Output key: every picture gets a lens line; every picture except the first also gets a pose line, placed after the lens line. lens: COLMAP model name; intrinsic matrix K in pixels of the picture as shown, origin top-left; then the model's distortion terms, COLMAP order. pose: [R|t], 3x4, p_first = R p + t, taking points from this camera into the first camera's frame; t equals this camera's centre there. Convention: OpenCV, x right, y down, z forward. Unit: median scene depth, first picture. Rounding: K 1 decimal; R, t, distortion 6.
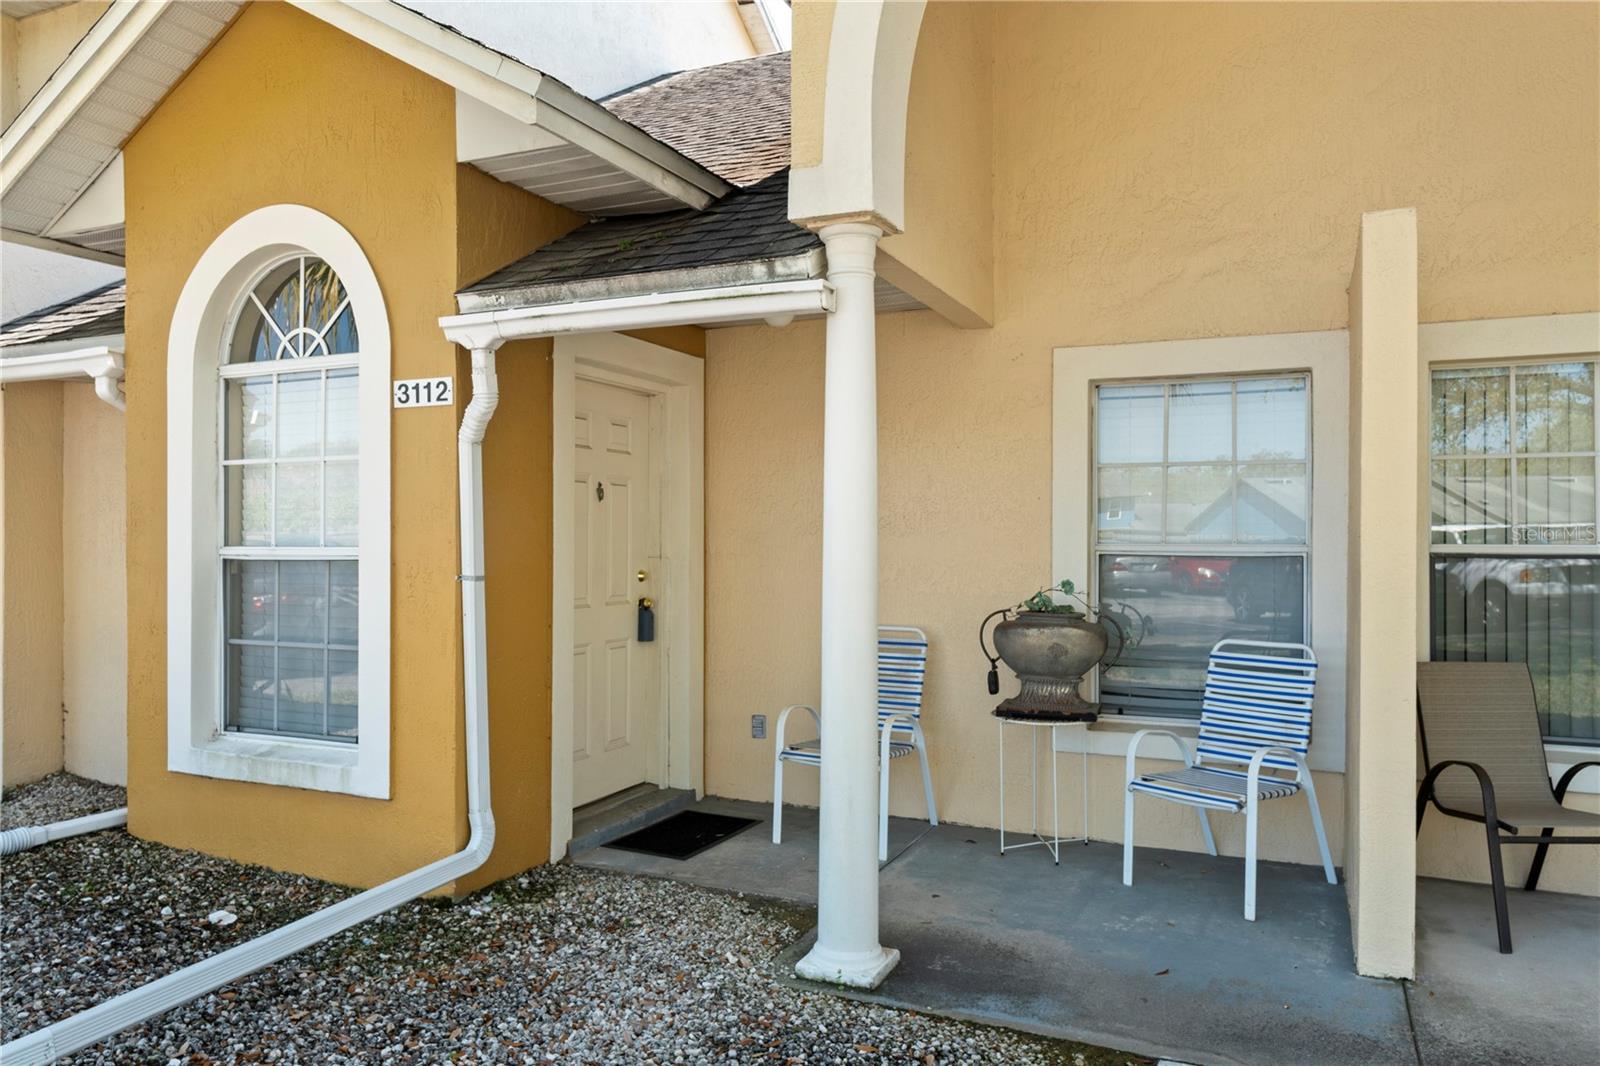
lens RADIAL K [[1114.4, 0, 760.7], [0, 1114.4, 536.2], [0, 0, 1]] dist [-0.003954, -0.003287]
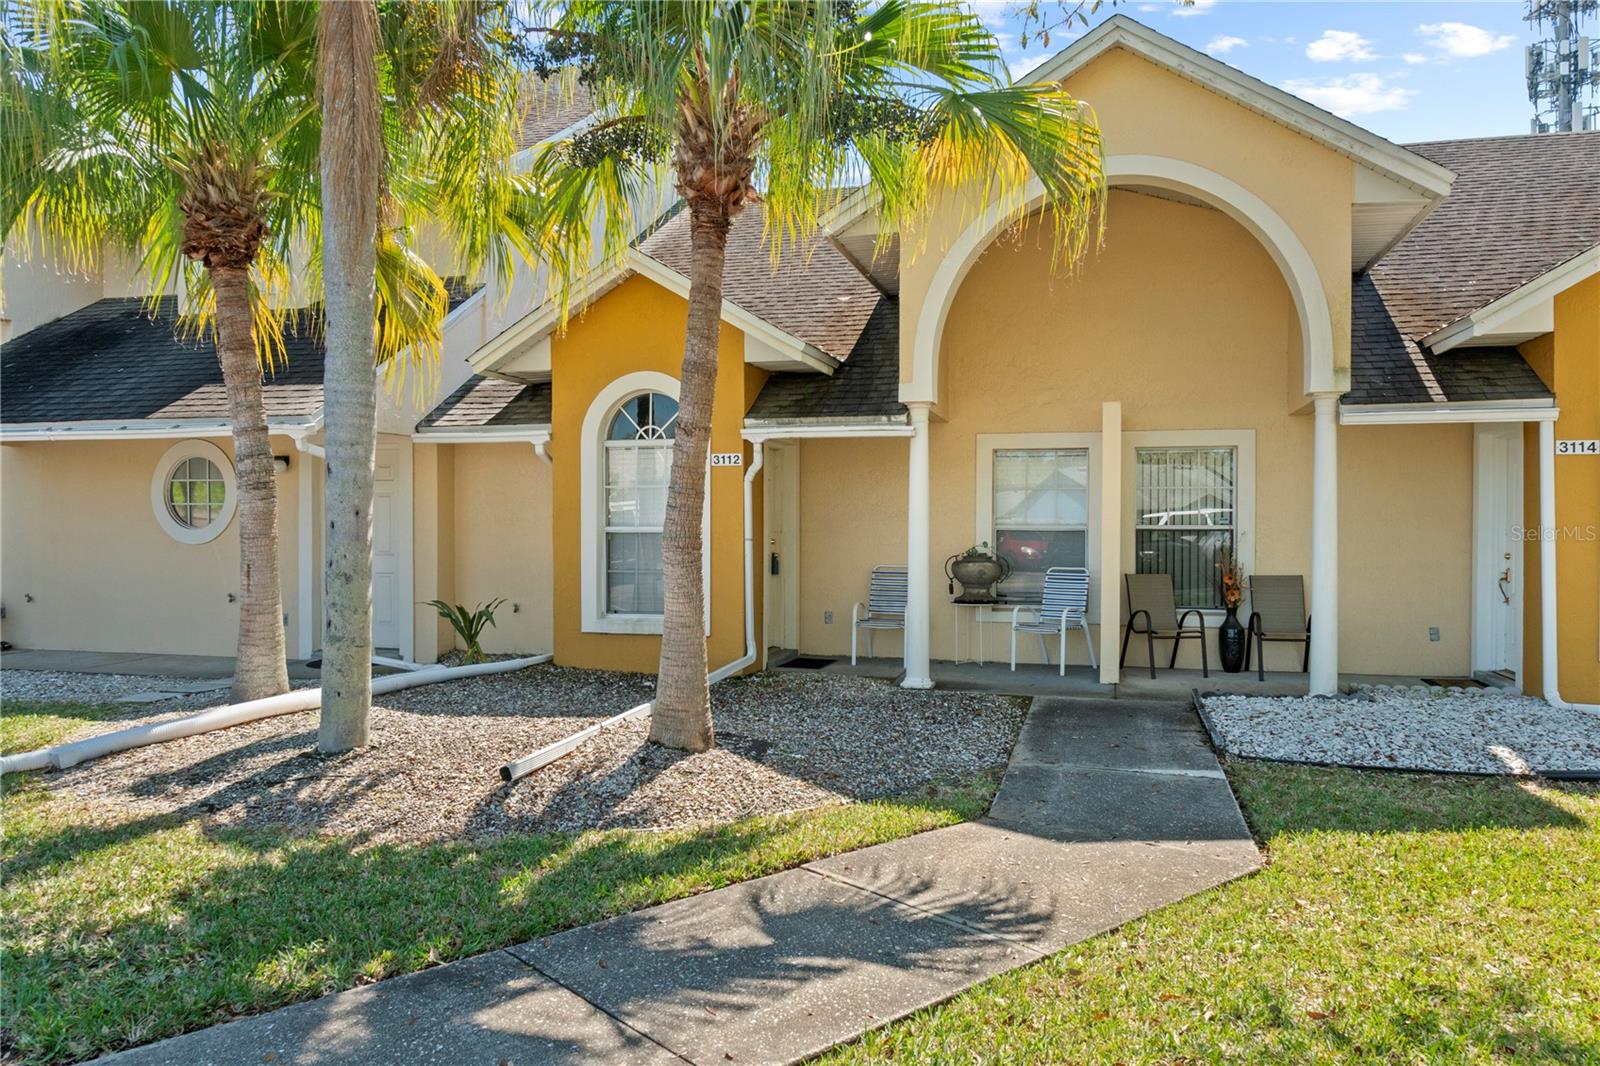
lens RADIAL K [[1114.4, 0, 802.7], [0, 1114.4, 530.3], [0, 0, 1]] dist [-0.003954, -0.003287]
pose [[0.983221, -0.001875, 0.182411, -0.516876], [-0.000128, 0.999940, 0.010969, -0.007249], [-0.182420, -0.010808, 0.983161, -1.184727]]
